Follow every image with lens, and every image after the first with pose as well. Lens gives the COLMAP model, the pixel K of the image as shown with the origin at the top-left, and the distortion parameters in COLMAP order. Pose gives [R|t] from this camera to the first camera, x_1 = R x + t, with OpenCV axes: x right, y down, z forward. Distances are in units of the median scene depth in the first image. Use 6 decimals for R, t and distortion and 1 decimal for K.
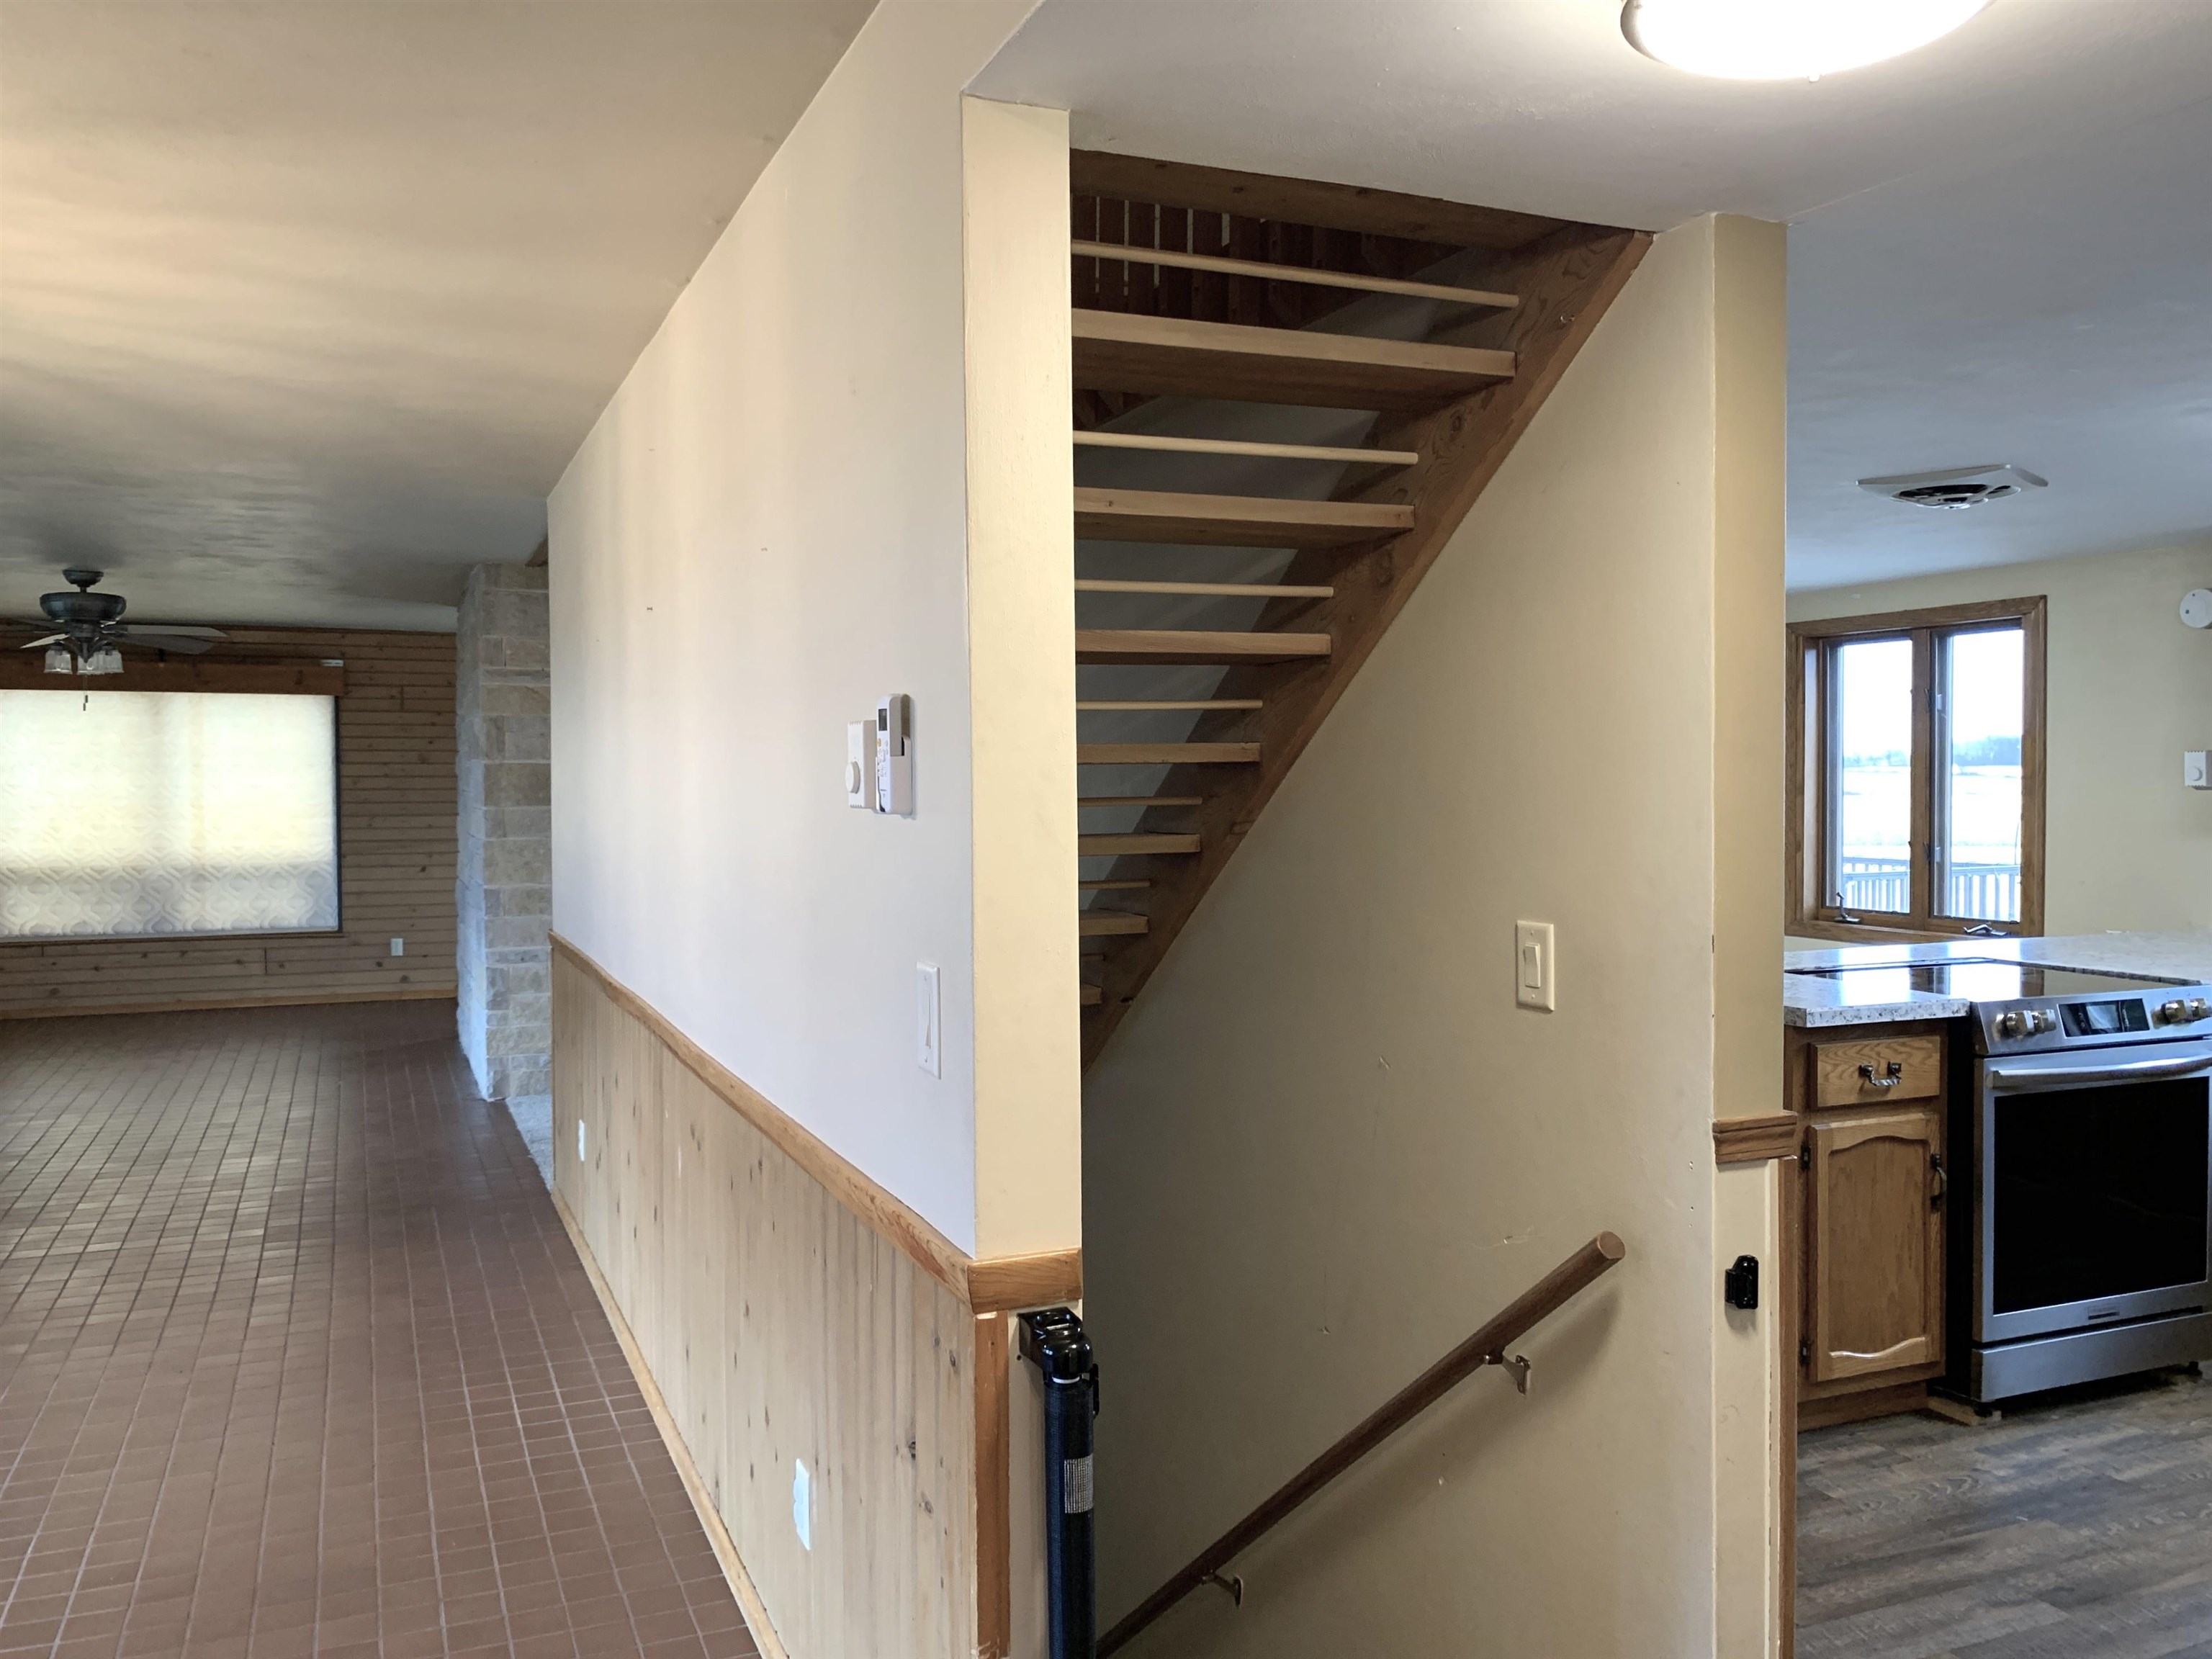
lens RADIAL K [[1748.5, 0, 1101.0], [0, 1748.5, 807.5], [0, 0, 1]] dist [-0.000926, 0.007110]
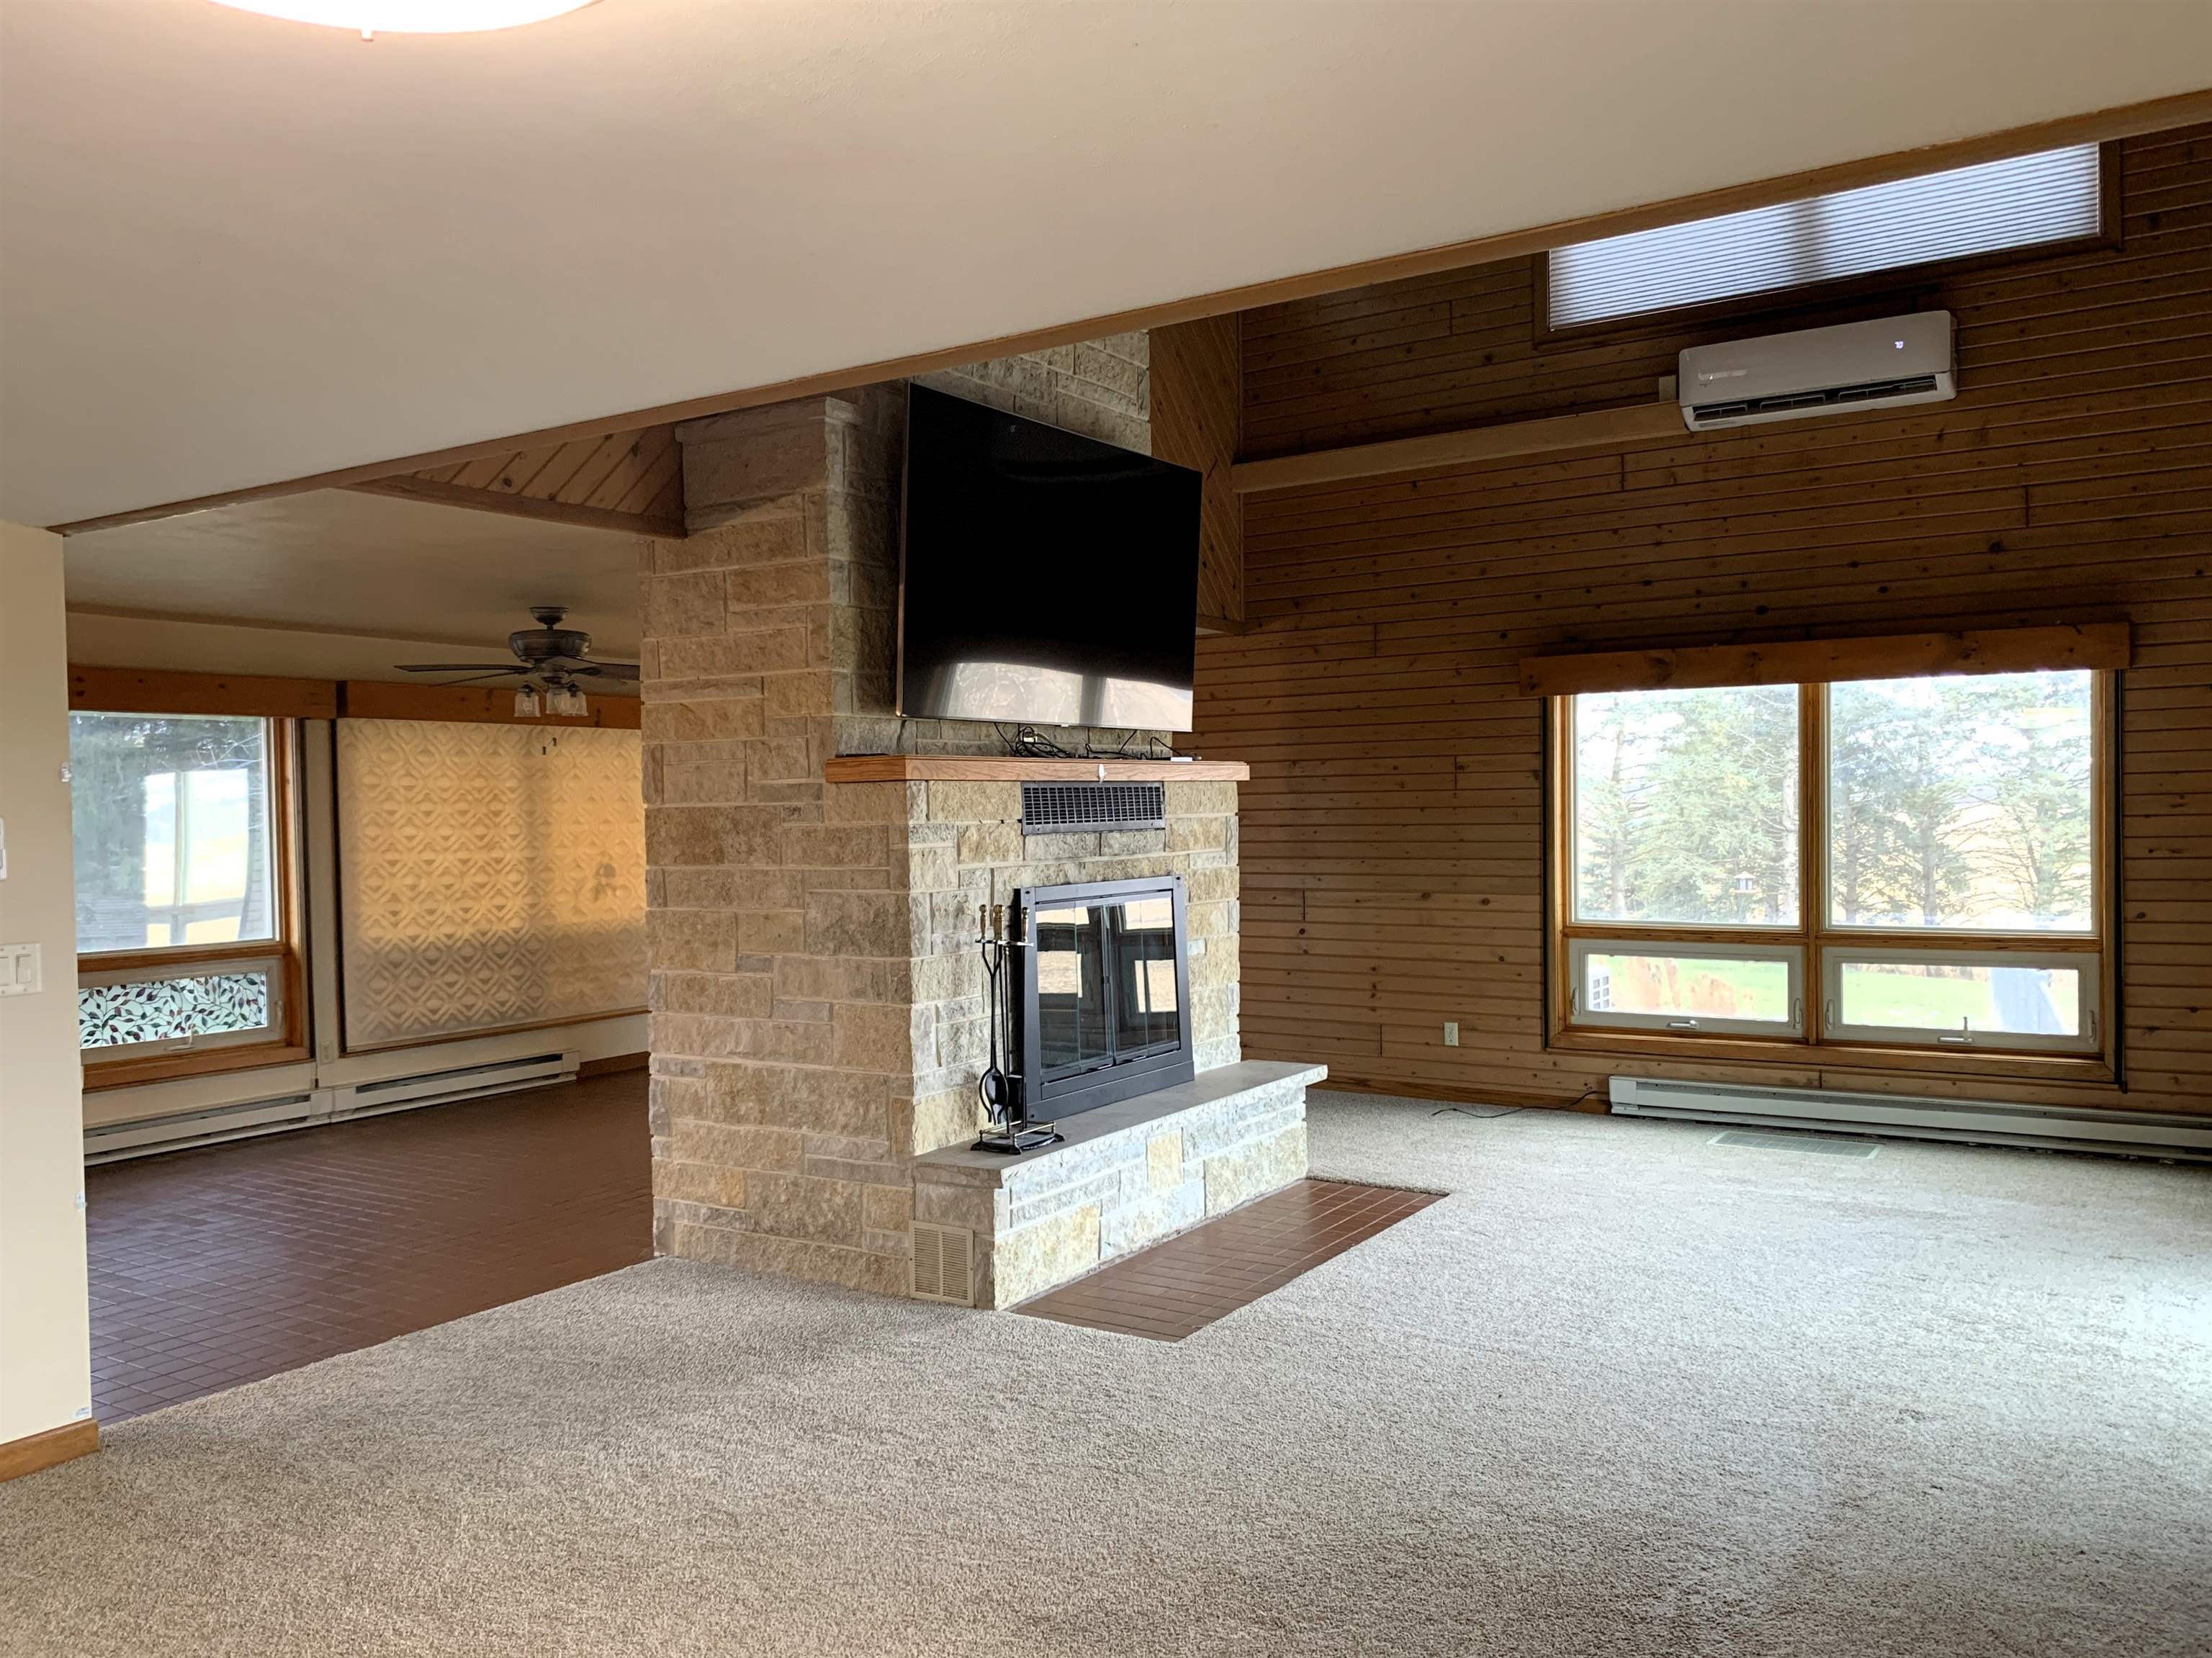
lens RADIAL K [[1736.4, 0, 1111.1], [0, 1736.4, 821.6], [0, 0, 1]] dist [0.110622, -0.209668]
pose [[0.576054, 0.000239, -0.817412, 0.293752], [0.001737, 0.999997, 0.001517, -0.015558], [0.817410, -0.002294, 0.576052, 0.557372]]
